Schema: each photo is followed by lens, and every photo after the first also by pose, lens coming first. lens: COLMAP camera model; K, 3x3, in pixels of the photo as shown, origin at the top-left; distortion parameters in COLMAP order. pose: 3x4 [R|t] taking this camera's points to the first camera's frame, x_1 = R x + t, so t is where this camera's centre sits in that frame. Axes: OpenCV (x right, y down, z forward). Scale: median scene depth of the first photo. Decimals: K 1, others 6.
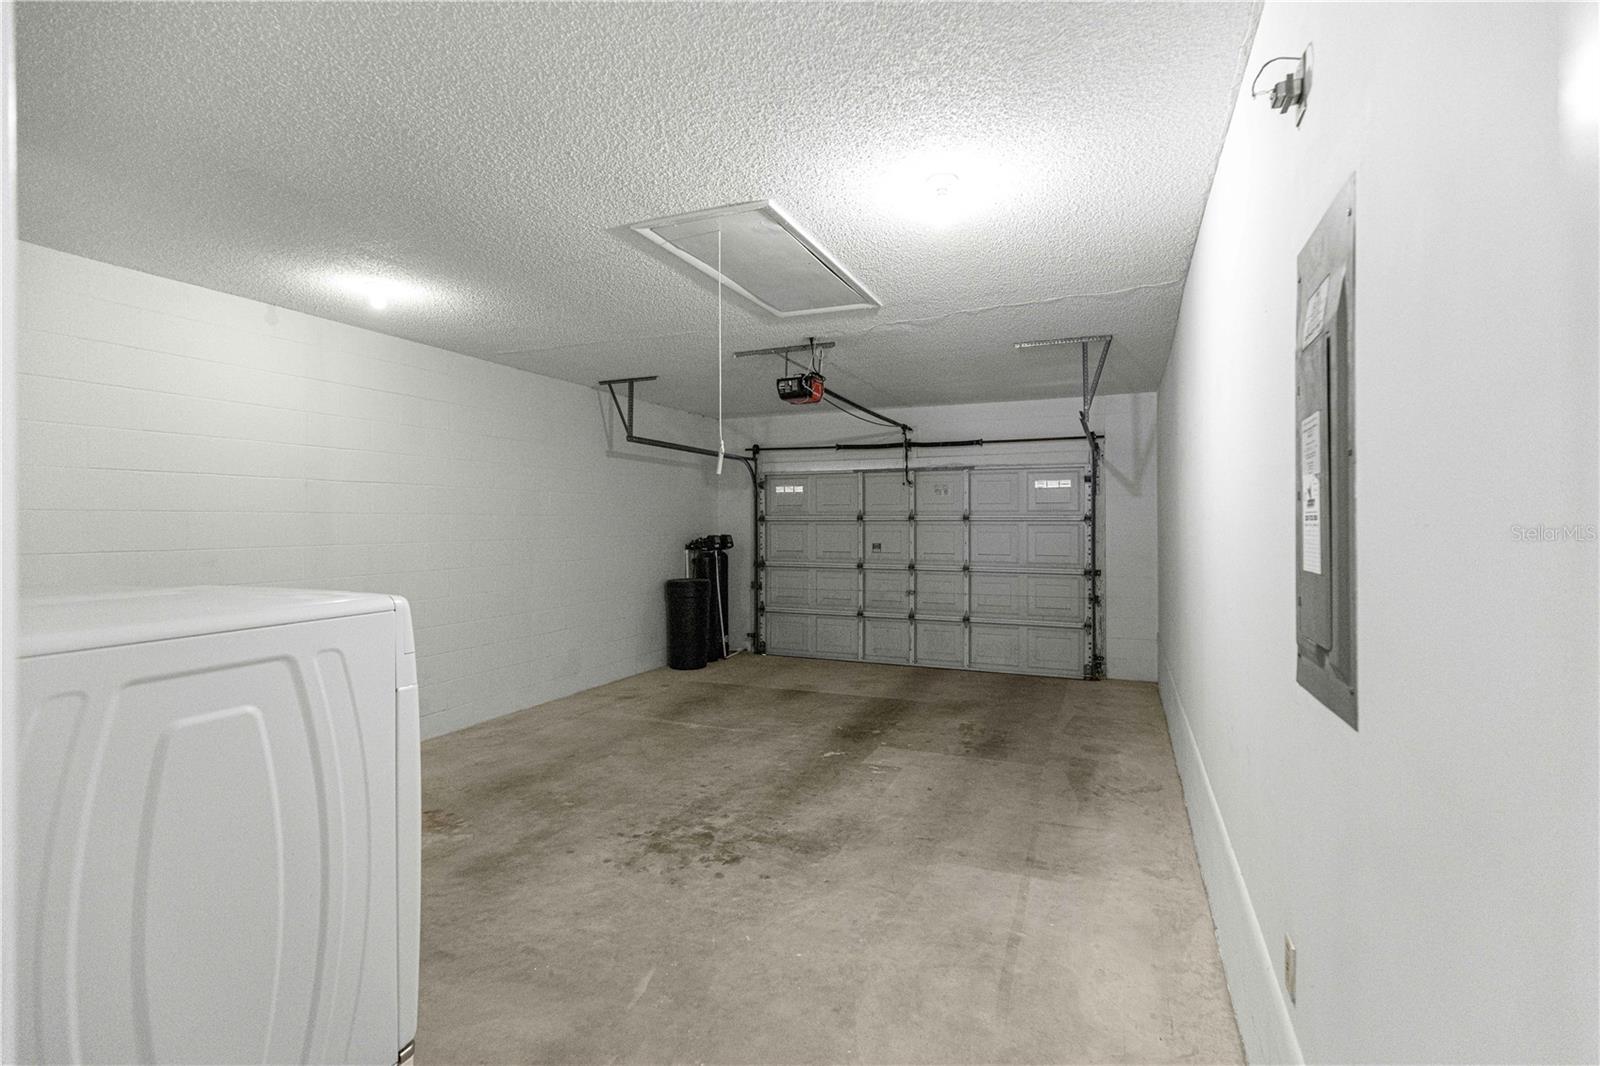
lens RADIAL K [[727.7, 0, 801.5], [0, 727.7, 528.7], [0, 0, 1]] dist [0.009512, -0.000862]
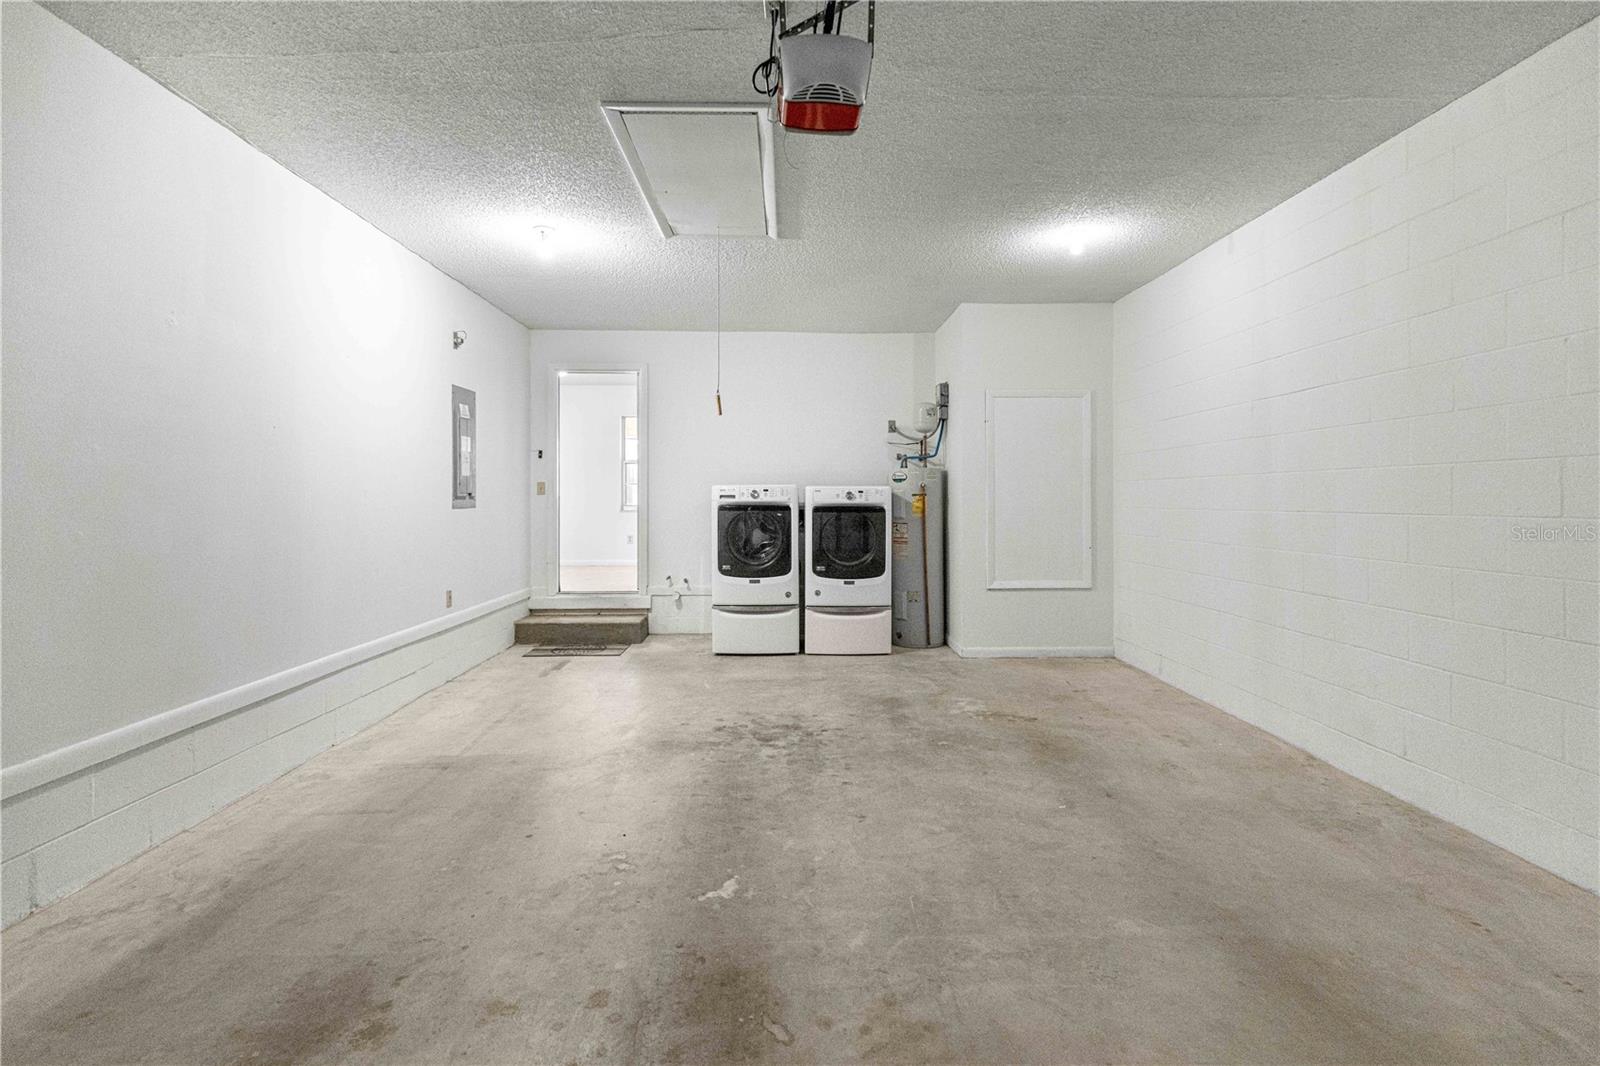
lens RADIAL K [[727.7, 0, 801.5], [0, 727.7, 528.7], [0, 0, 1]] dist [0.009512, -0.000862]
pose [[-0.905718, 0.022924, -0.423260, 0.223791], [0.002448, 0.998803, 0.048857, 0.052585], [0.423873, 0.043214, -0.904690, 1.671395]]
